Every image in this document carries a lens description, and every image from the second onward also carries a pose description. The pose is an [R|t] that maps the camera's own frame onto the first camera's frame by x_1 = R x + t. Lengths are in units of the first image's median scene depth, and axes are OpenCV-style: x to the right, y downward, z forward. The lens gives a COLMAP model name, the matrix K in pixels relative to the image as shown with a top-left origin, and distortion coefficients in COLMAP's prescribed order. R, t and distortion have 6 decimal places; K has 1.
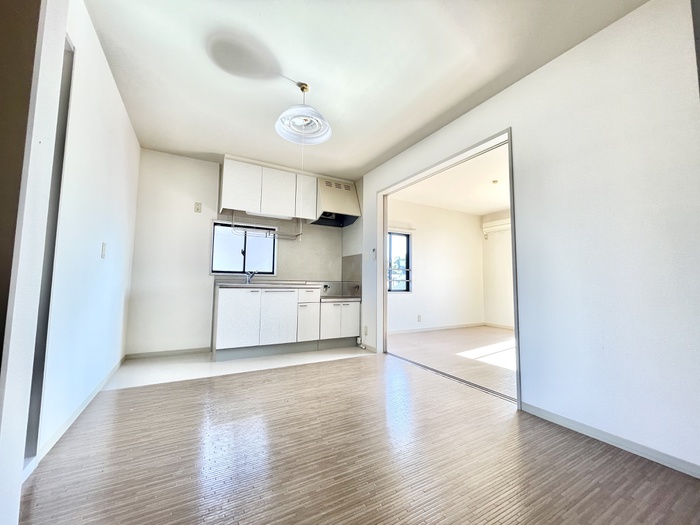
lens RADIAL K [[282.0, 0, 352.2], [0, 282.0, 262.1], [0, 0, 1]] dist [-0.000287, -0.000860]
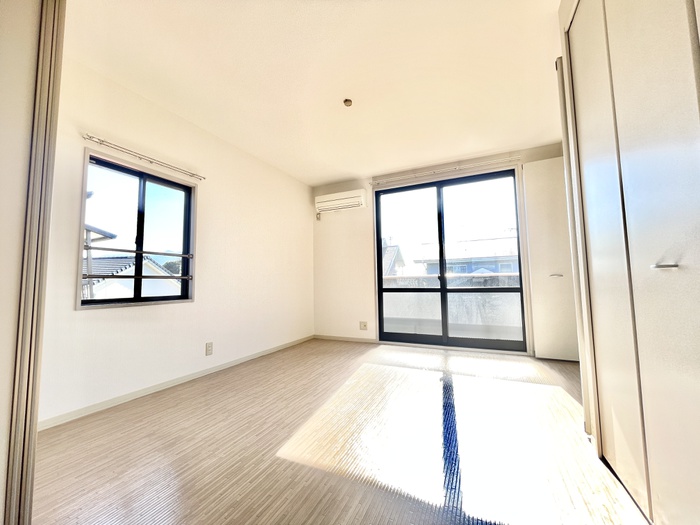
lens RADIAL K [[282.0, 0, 352.2], [0, 282.0, 262.1], [0, 0, 1]] dist [-0.000287, -0.000860]
pose [[0.814371, 0.018782, 0.580040, 0.196404], [-0.018971, 0.999804, -0.005740, 0.047899], [-0.580034, -0.006329, 0.814568, 0.555603]]
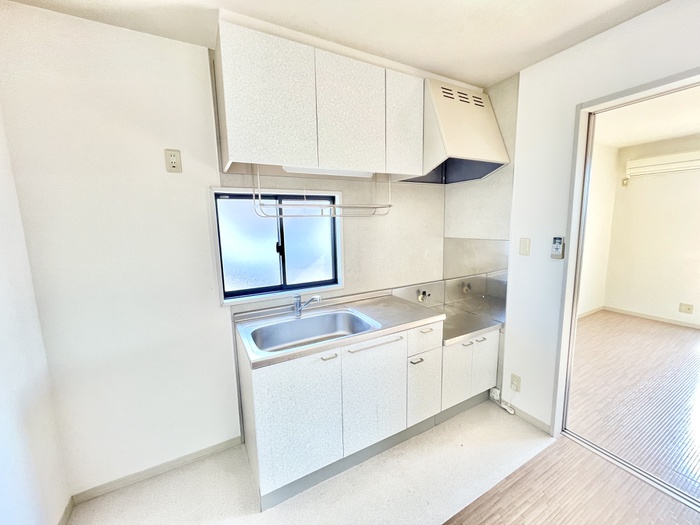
lens RADIAL K [[282.0, 0, 352.2], [0, 282.0, 262.1], [0, 0, 1]] dist [-0.000287, -0.000860]
pose [[0.999300, -0.033304, -0.017056, -0.241468], [0.036193, 0.975985, 0.214812, -0.111871], [0.009493, -0.215279, 0.976506, 0.488308]]
